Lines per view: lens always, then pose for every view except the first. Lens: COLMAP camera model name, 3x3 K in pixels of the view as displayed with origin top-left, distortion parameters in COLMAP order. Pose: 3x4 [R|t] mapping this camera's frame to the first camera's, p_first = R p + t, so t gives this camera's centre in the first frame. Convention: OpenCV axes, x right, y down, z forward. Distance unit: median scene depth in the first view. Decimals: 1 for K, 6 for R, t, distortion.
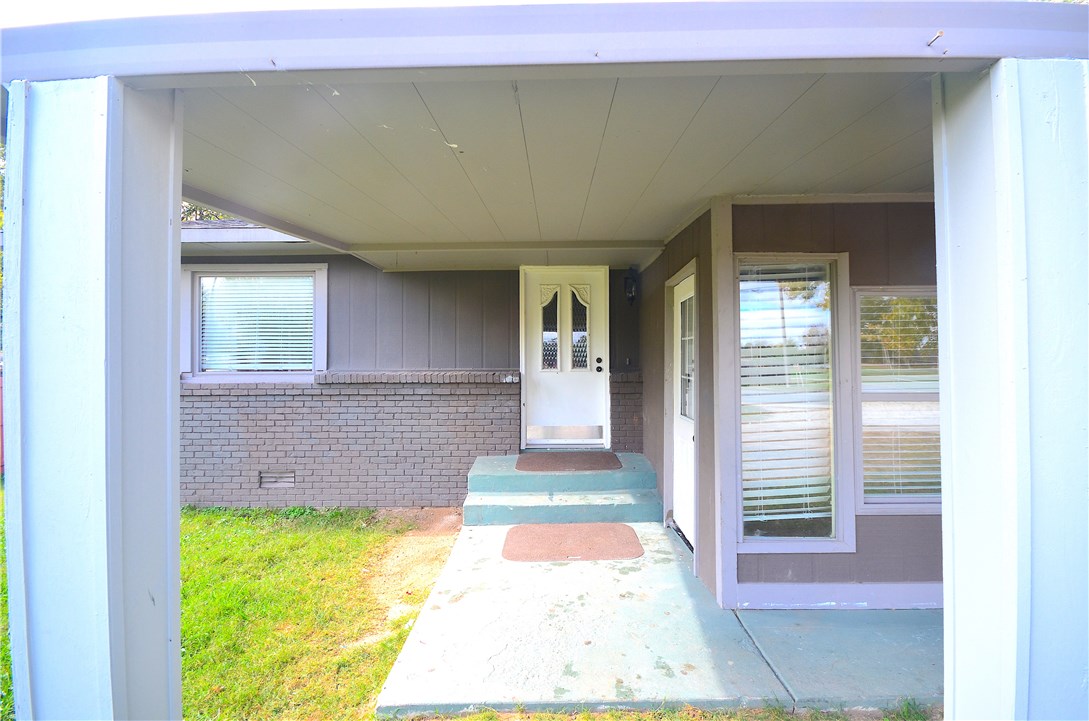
lens RADIAL K [[475.6, 0, 547.5], [0, 475.6, 358.8], [0, 0, 1]] dist [-0.000710, -0.000841]
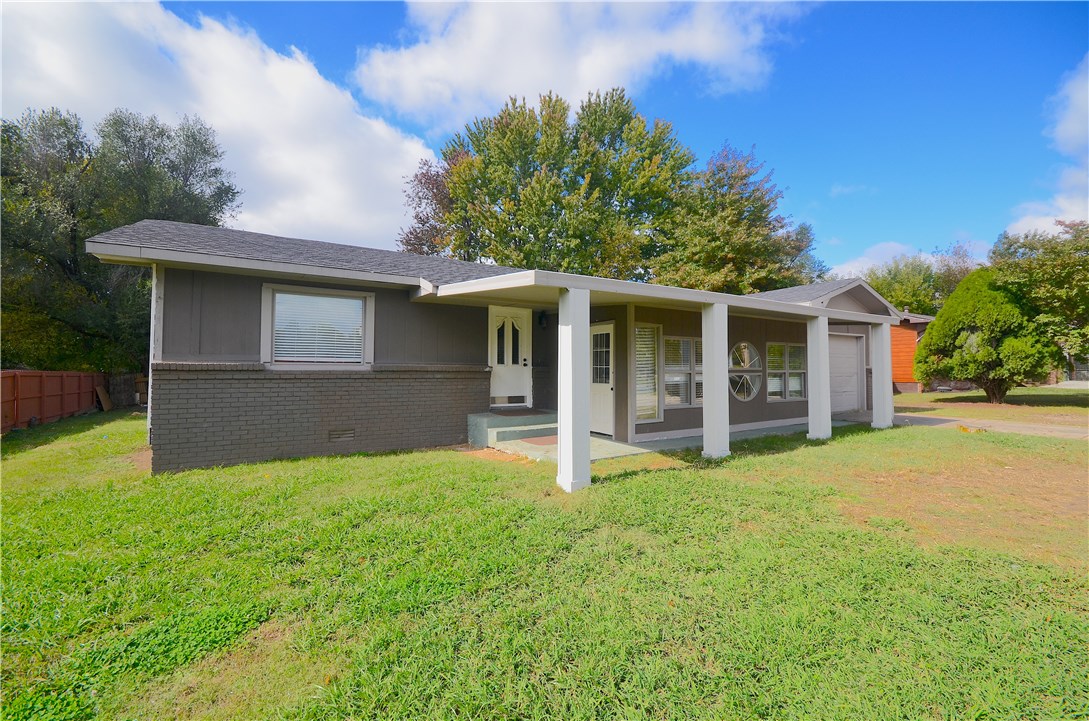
lens RADIAL K [[475.6, 0, 551.5], [0, 475.6, 358.4], [0, 0, 1]] dist [-0.000710, -0.000841]
pose [[0.833018, 0.022758, 0.552777, -0.850248], [-0.011721, 0.999655, -0.023493, 0.040446], [-0.553121, 0.013091, 0.832998, -0.602956]]
